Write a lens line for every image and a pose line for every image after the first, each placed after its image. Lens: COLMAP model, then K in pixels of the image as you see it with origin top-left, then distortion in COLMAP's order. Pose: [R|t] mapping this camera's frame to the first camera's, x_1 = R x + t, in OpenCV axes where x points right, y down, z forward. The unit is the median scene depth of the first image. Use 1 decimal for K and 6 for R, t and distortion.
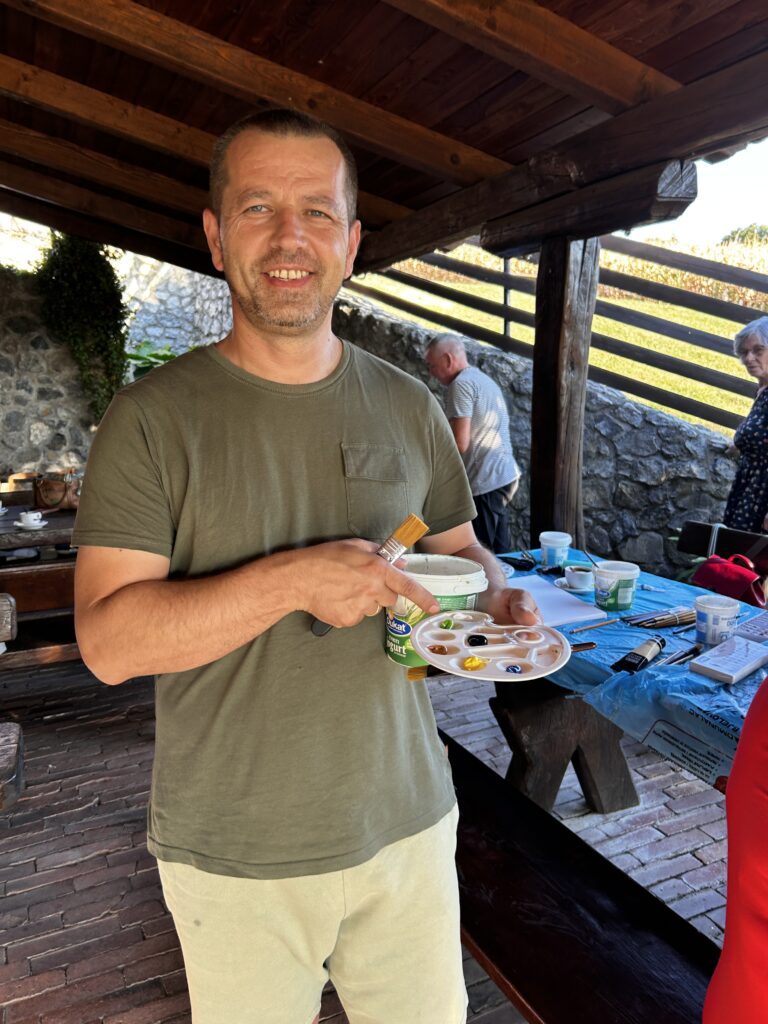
lens RADIAL K [[790.2, 0, 384.0], [0, 790.2, 512.0], [0, 0, 1]] dist [0.040182, -0.046878]
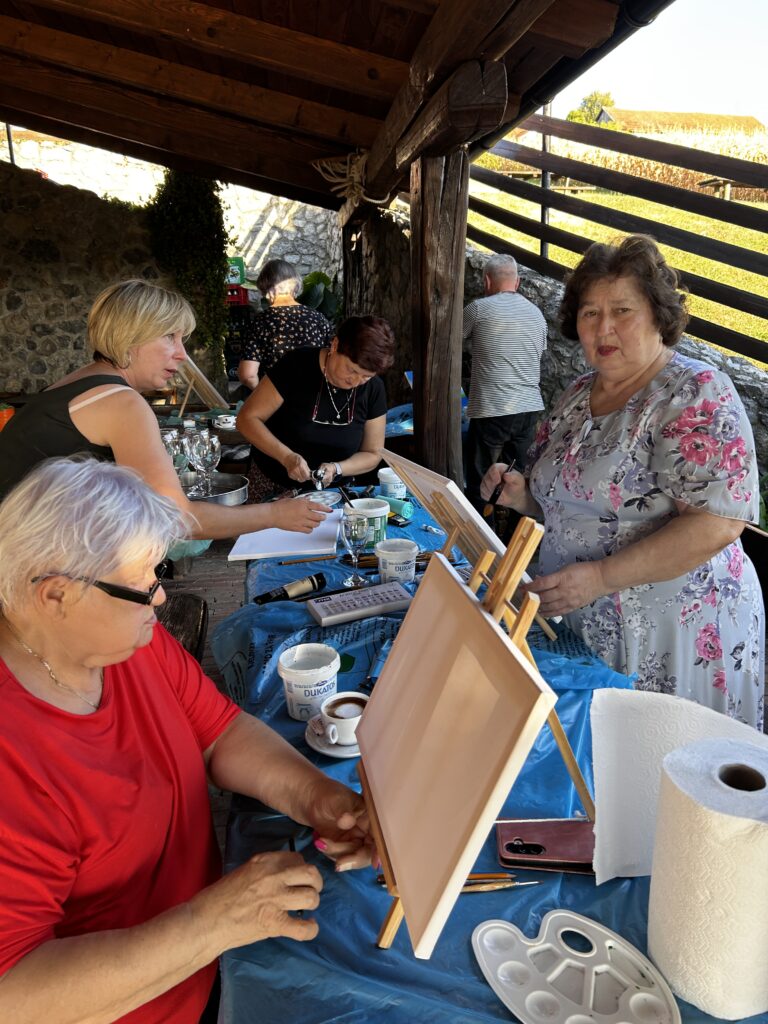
lens RADIAL K [[790.2, 0, 384.0], [0, 790.2, 512.0], [0, 0, 1]] dist [0.040182, -0.046878]
pose [[0.948203, 0.076274, -0.308373, 0.242476], [-0.047588, 0.993898, 0.099506, -0.006616], [0.314081, -0.079677, 0.946047, 0.026342]]
